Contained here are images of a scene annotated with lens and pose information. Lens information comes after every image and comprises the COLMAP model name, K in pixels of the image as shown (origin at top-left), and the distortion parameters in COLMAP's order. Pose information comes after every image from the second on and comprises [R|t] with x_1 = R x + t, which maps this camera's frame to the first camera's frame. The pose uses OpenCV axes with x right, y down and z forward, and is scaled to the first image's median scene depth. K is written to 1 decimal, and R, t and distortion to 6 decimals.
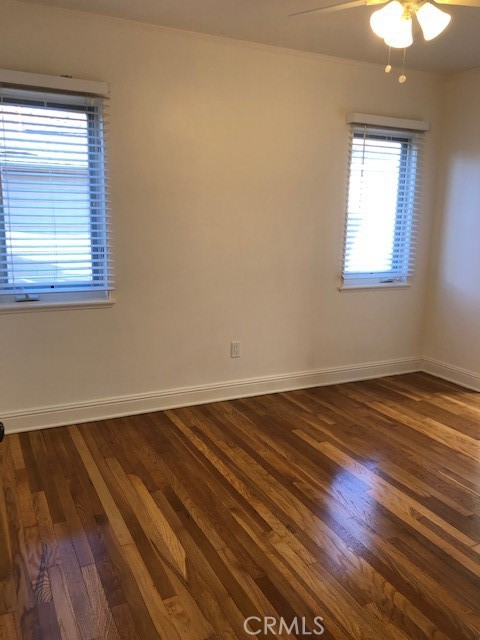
lens RADIAL K [[519.9, 0, 239.5], [0, 519.9, 318.4], [0, 0, 1]] dist [0.009822, -0.000645]
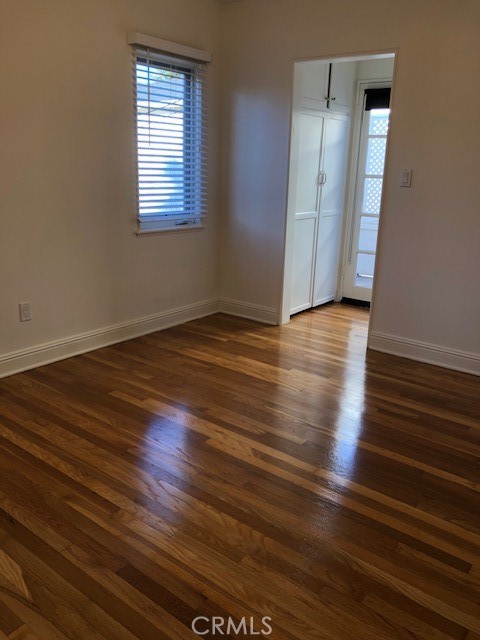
lens RADIAL K [[519.9, 0, 239.5], [0, 519.9, 318.4], [0, 0, 1]] dist [0.009822, -0.000645]
pose [[0.900271, -0.120411, 0.418345, -0.051511], [0.079582, 0.990313, 0.113780, 0.002065], [-0.427993, -0.069140, 0.901133, 0.087156]]
